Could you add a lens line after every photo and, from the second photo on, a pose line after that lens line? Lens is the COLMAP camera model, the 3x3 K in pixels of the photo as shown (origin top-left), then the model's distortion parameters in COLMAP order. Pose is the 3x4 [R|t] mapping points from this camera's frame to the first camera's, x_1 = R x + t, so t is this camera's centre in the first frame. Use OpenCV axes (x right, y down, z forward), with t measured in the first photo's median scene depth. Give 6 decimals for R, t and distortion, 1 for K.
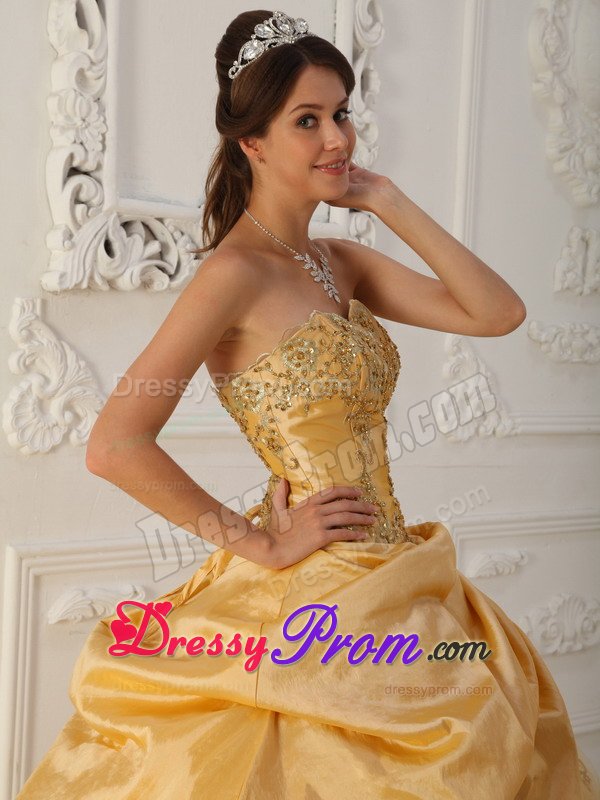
lens RADIAL K [[1418.4, 0, 300.0], [0, 1418.4, 400.0], [0, 0, 1]] dist [0.226308, 0.115304]
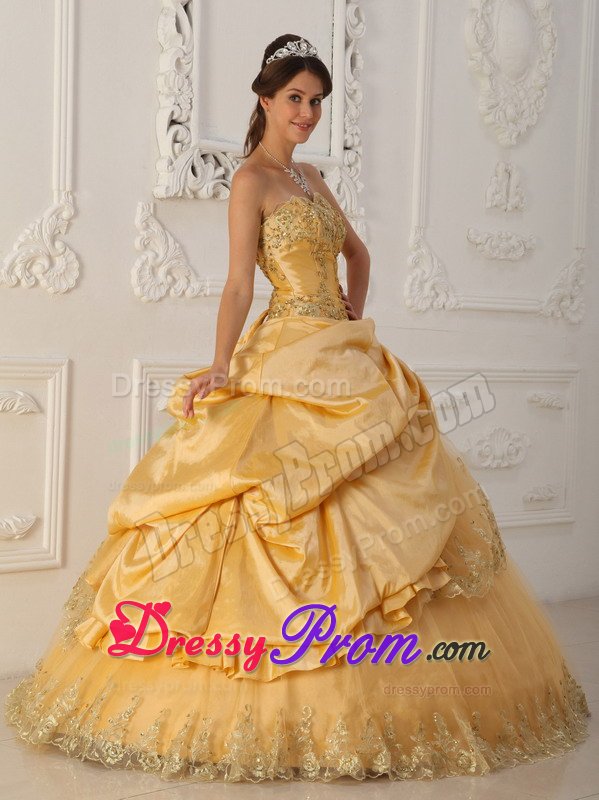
lens RADIAL K [[1465.2, 0, 299.5], [0, 1465.2, 400.0], [0, 0, 1]] dist [0.238309, 0.050988]
pose [[0.999800, -0.010334, 0.017149, -0.047076], [0.010008, 0.999770, 0.018984, 0.116554], [-0.017341, -0.018809, 0.999673, -0.637292]]
